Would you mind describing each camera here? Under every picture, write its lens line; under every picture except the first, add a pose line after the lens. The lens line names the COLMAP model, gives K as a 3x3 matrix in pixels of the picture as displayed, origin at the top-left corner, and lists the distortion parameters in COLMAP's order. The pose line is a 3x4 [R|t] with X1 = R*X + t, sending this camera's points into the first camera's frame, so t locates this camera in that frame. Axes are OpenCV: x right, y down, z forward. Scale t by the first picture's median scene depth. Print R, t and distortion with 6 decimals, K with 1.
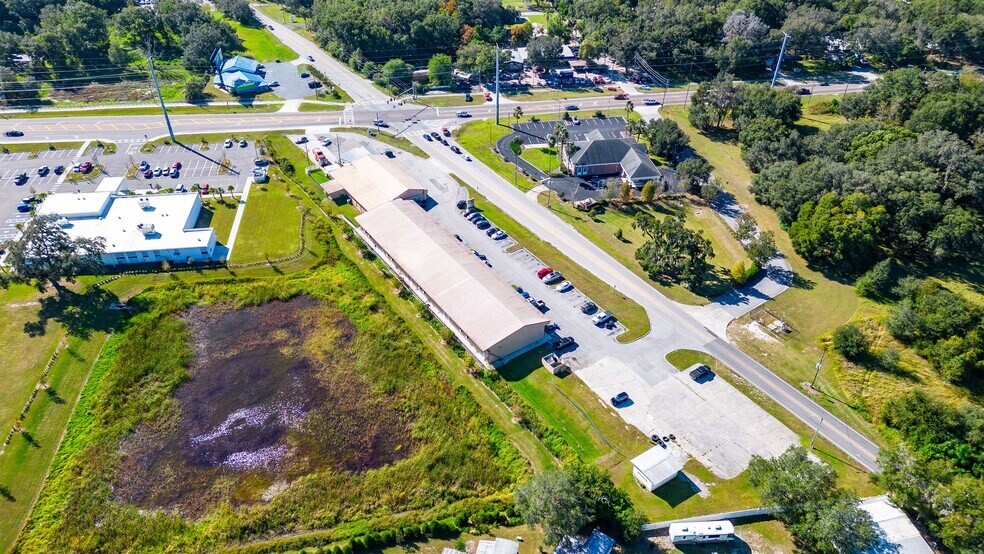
lens RADIAL K [[671.0, 0, 492.0], [0, 671.0, 277.0], [0, 0, 1]] dist [0.036947, -0.000856]
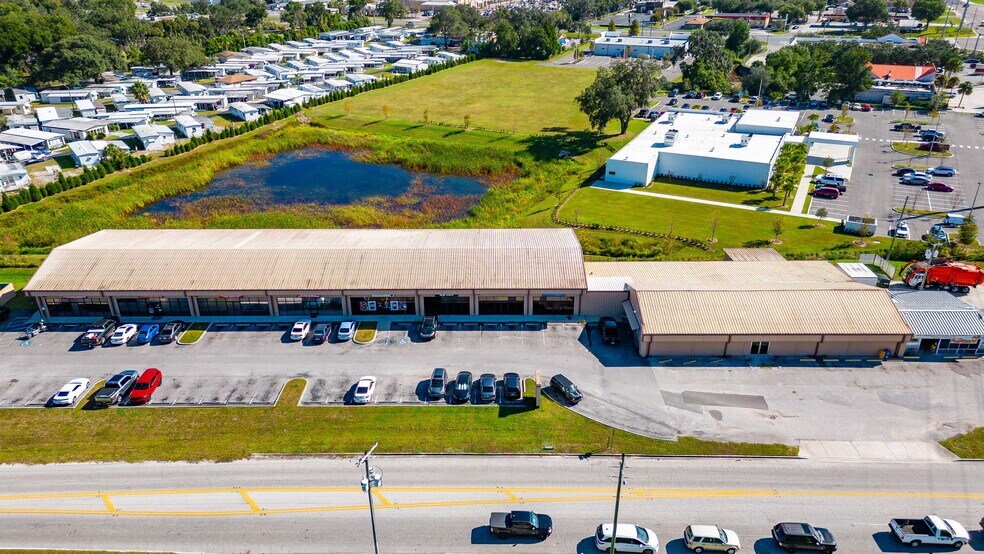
lens RADIAL K [[671.0, 0, 492.0], [0, 671.0, 277.0], [0, 0, 1]] dist [0.036947, -0.000856]
pose [[-0.560411, 0.386980, -0.732248, 0.178011], [-0.483898, 0.564534, 0.668688, -0.312399], [0.672148, 0.729073, -0.129112, 0.855371]]
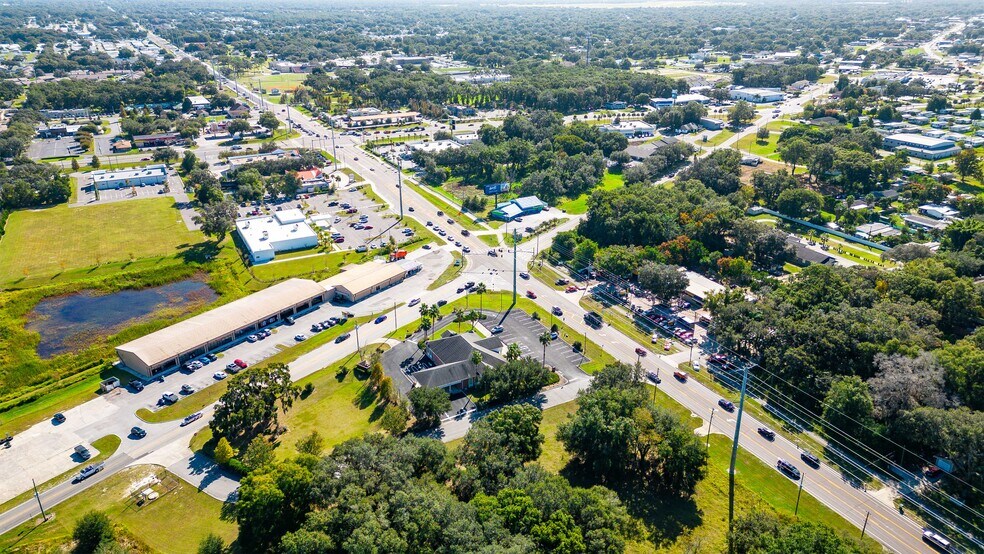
lens RADIAL K [[671.0, 0, 492.0], [0, 671.0, 277.0], [0, 0, 1]] dist [0.036947, -0.000856]
pose [[0.366051, 0.364886, -0.856075, 0.877534], [-0.566256, 0.817352, 0.106254, -0.370003], [0.738485, 0.445863, 0.505812, 0.500092]]
